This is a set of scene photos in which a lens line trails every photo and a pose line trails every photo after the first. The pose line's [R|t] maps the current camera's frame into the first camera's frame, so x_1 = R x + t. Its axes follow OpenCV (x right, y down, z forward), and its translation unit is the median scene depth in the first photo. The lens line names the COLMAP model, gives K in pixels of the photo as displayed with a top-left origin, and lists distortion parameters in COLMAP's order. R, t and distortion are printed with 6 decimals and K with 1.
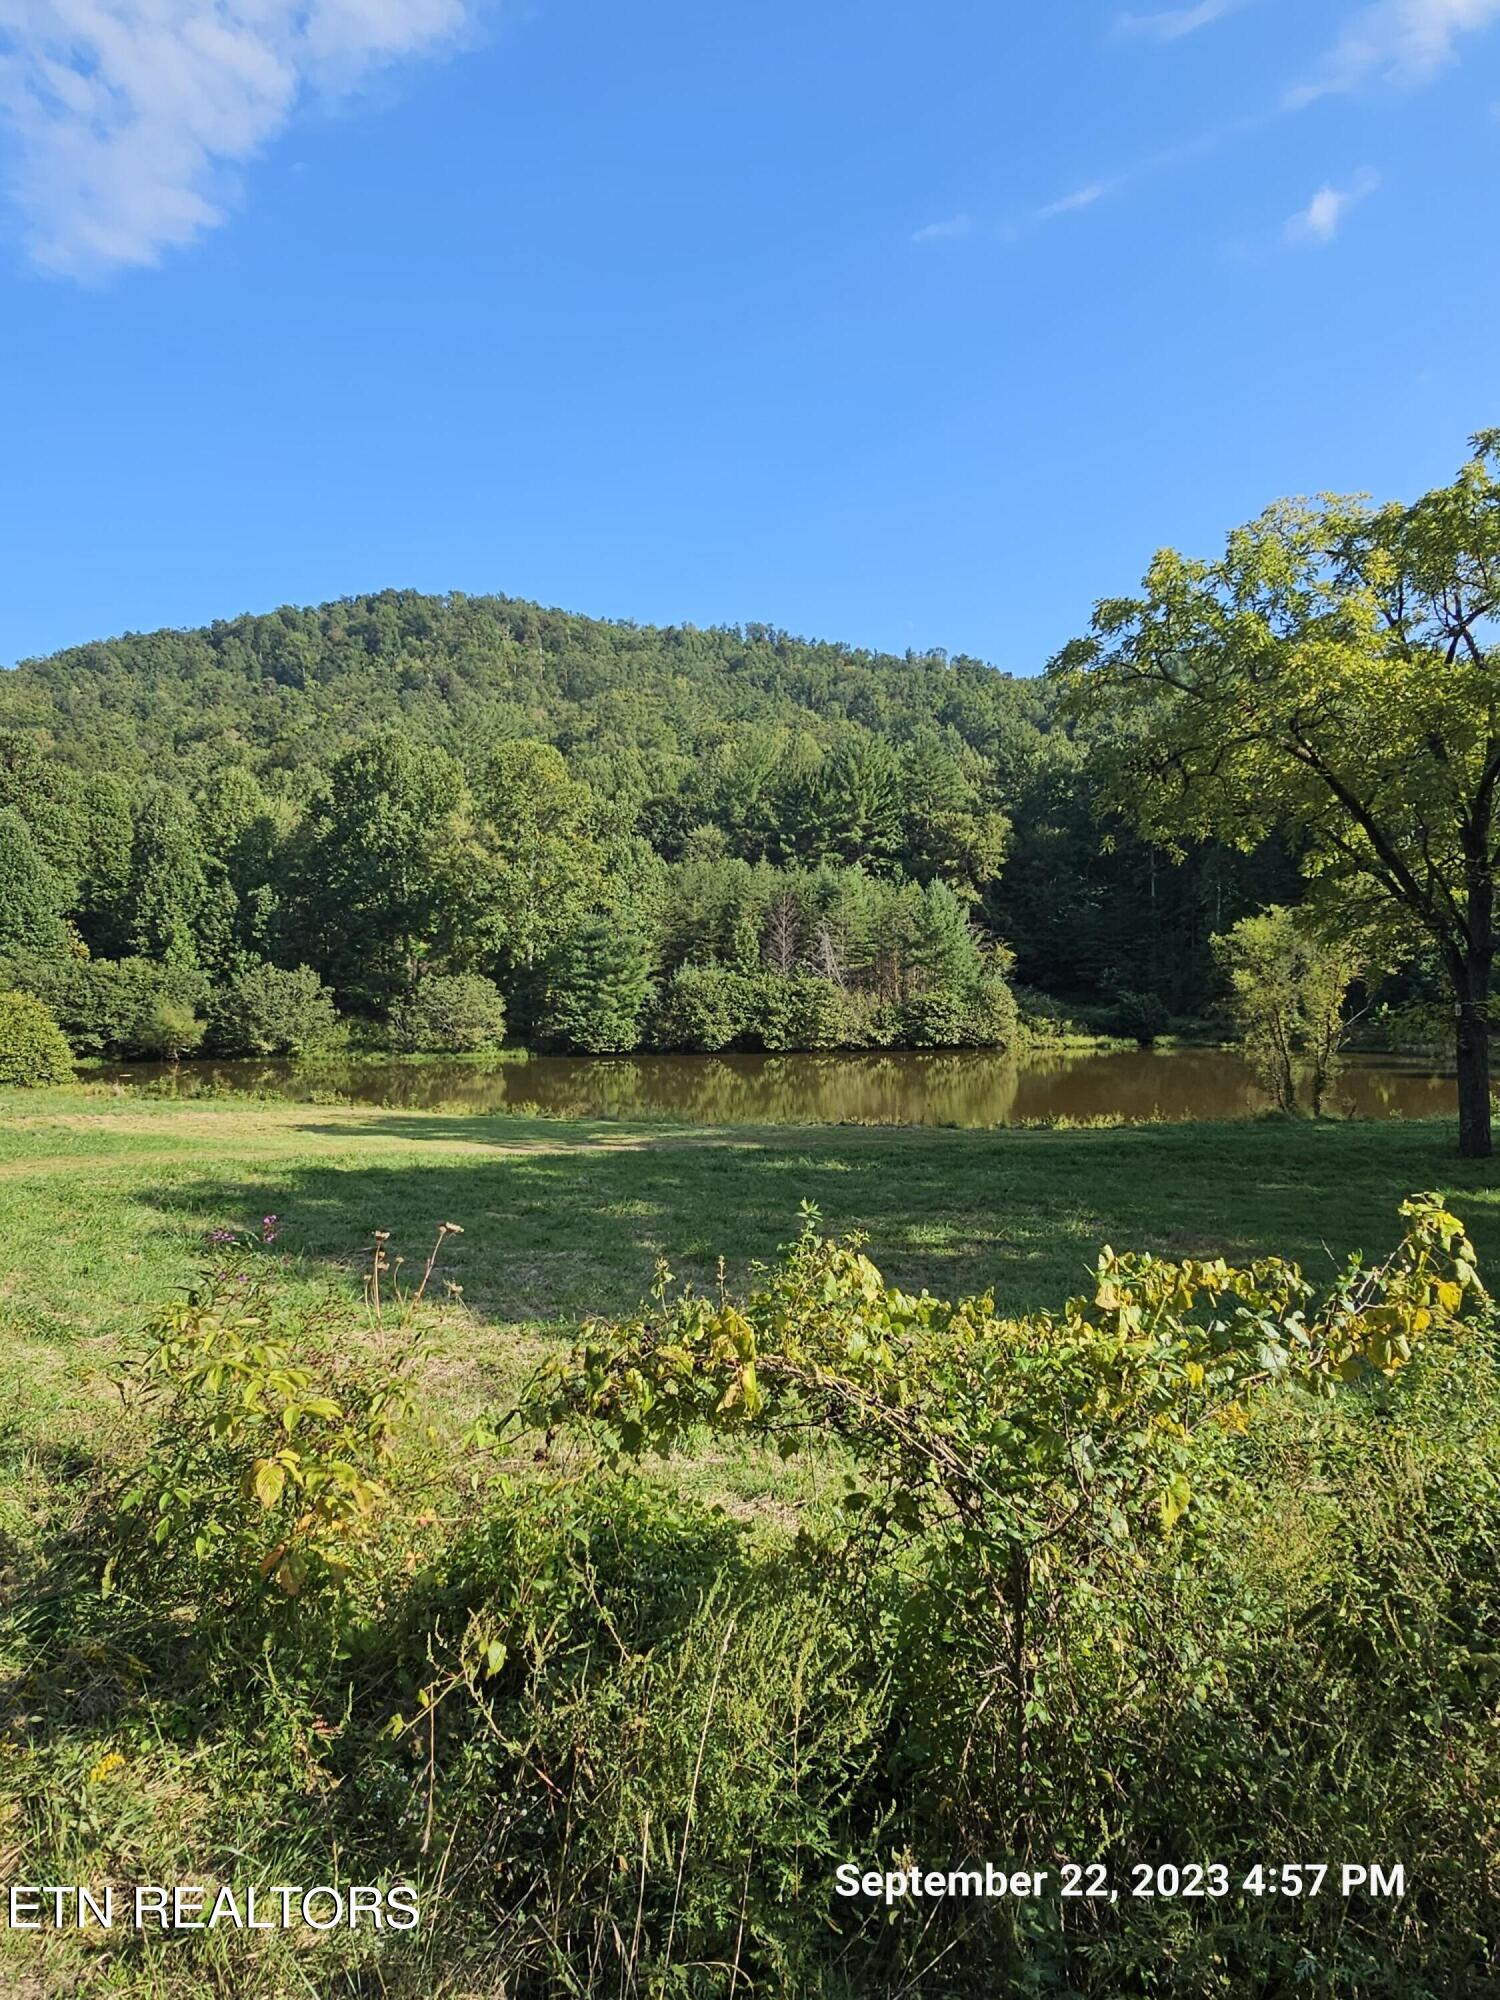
lens RADIAL K [[1256.3, 0, 737.5], [0, 1256.3, 1000.1], [0, 0, 1]] dist [-0.010010, 0.004532]
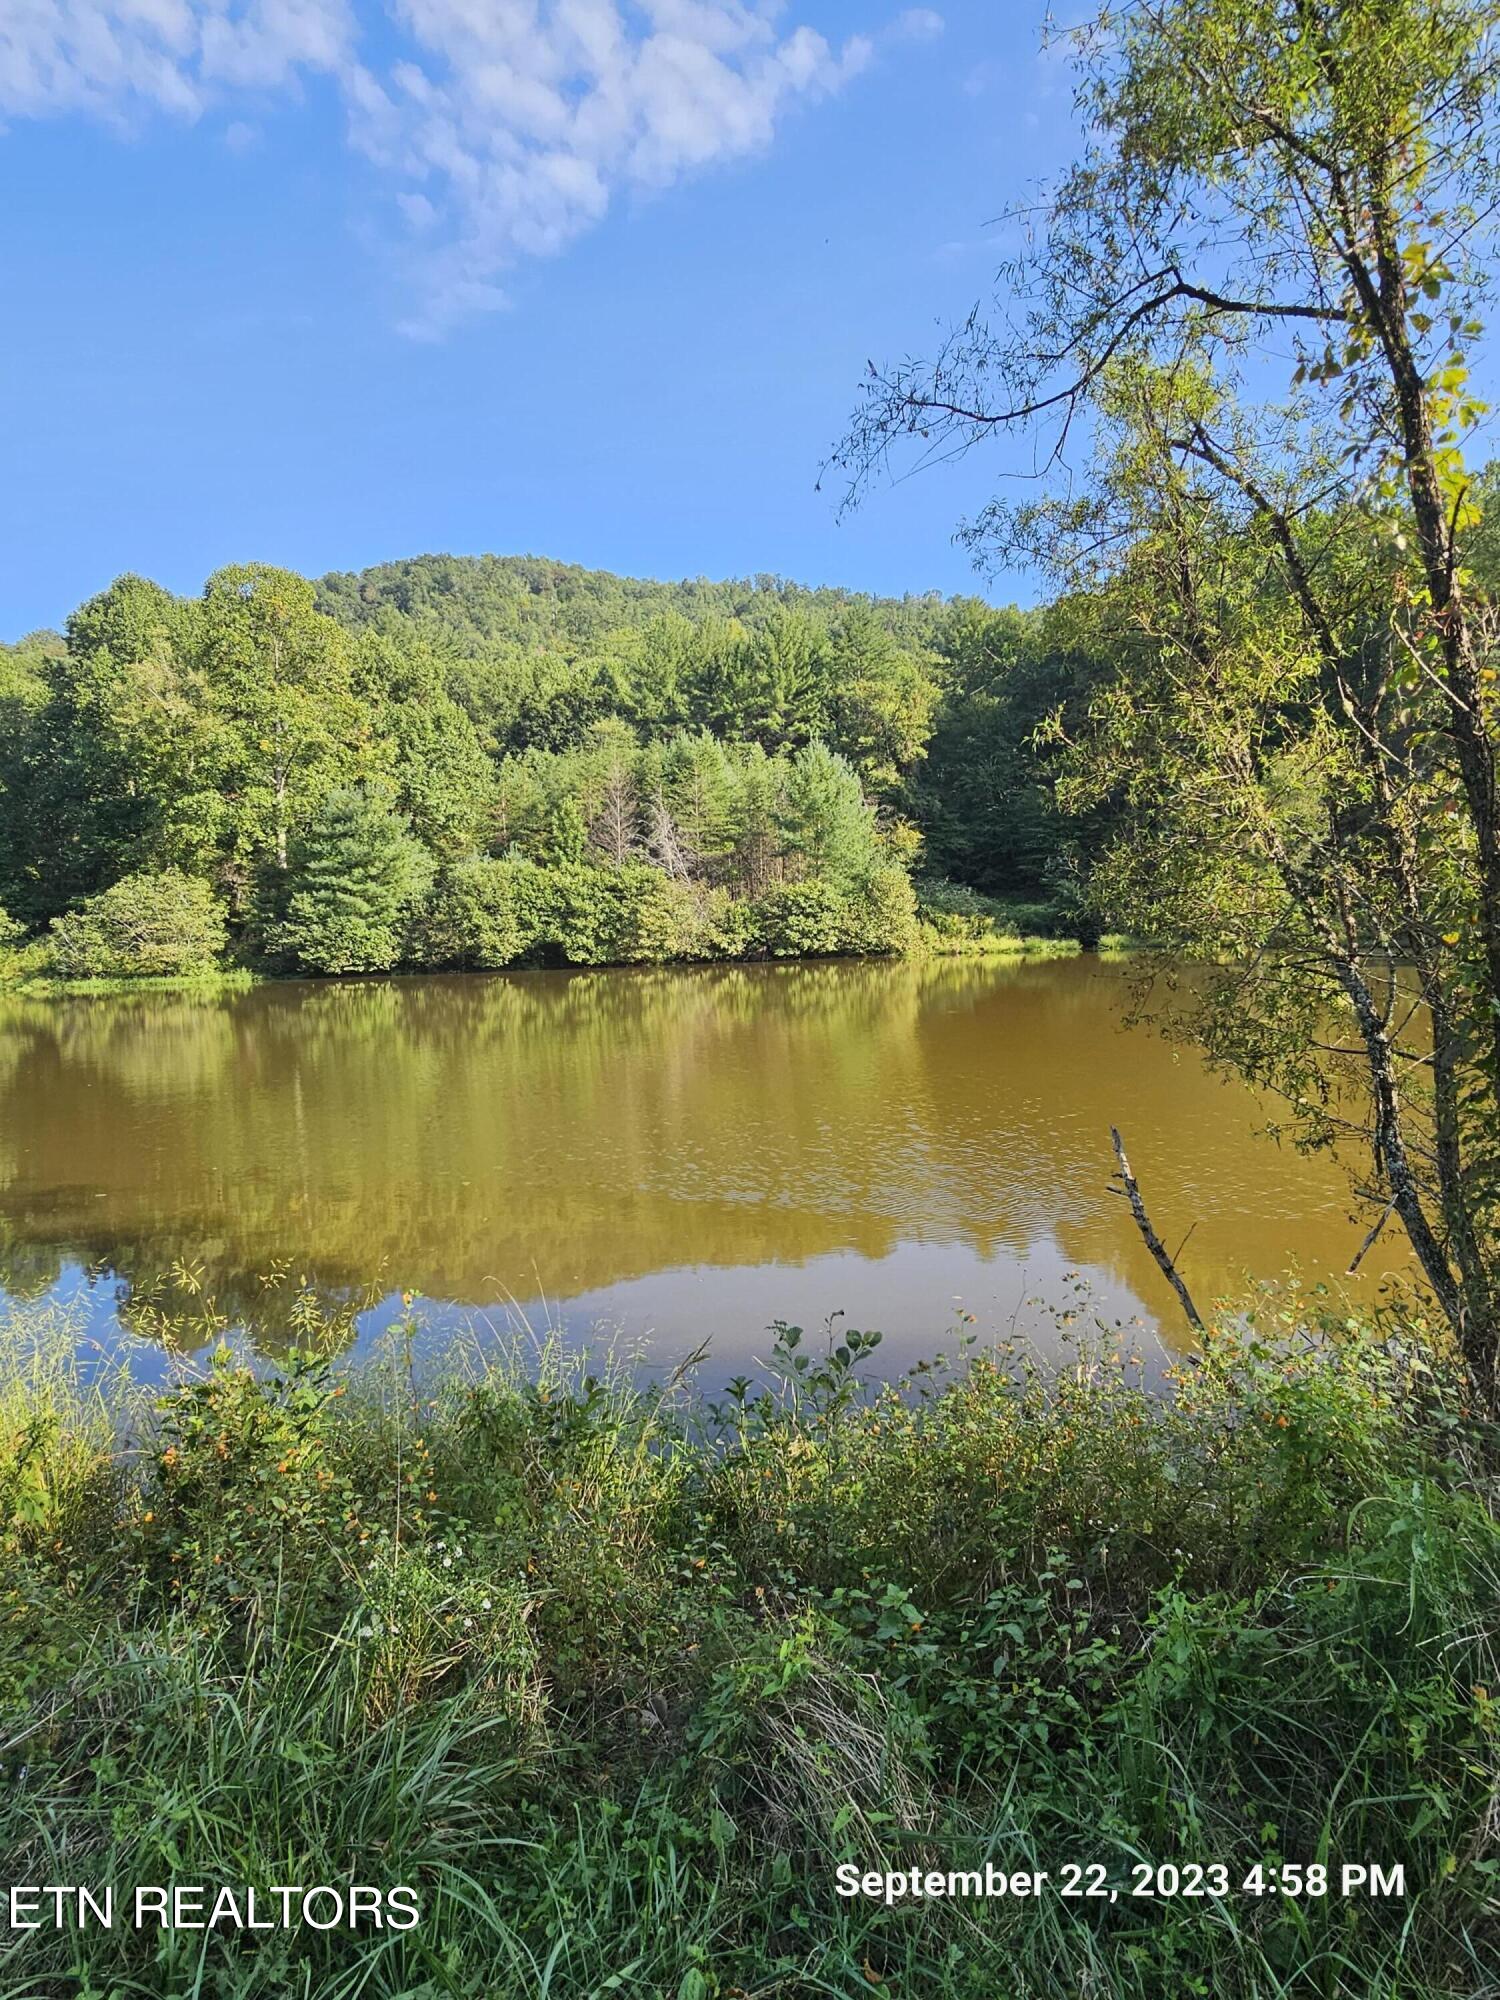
lens RADIAL K [[1089.8, 0, 751.3], [0, 1089.8, 1004.5], [0, 0, 1]] dist [-0.001810, 0.003489]
pose [[0.999348, -0.022529, -0.028205, 0.143304], [0.024368, 0.997480, 0.066639, 0.022013], [0.026633, -0.067283, 0.997378, 0.340308]]
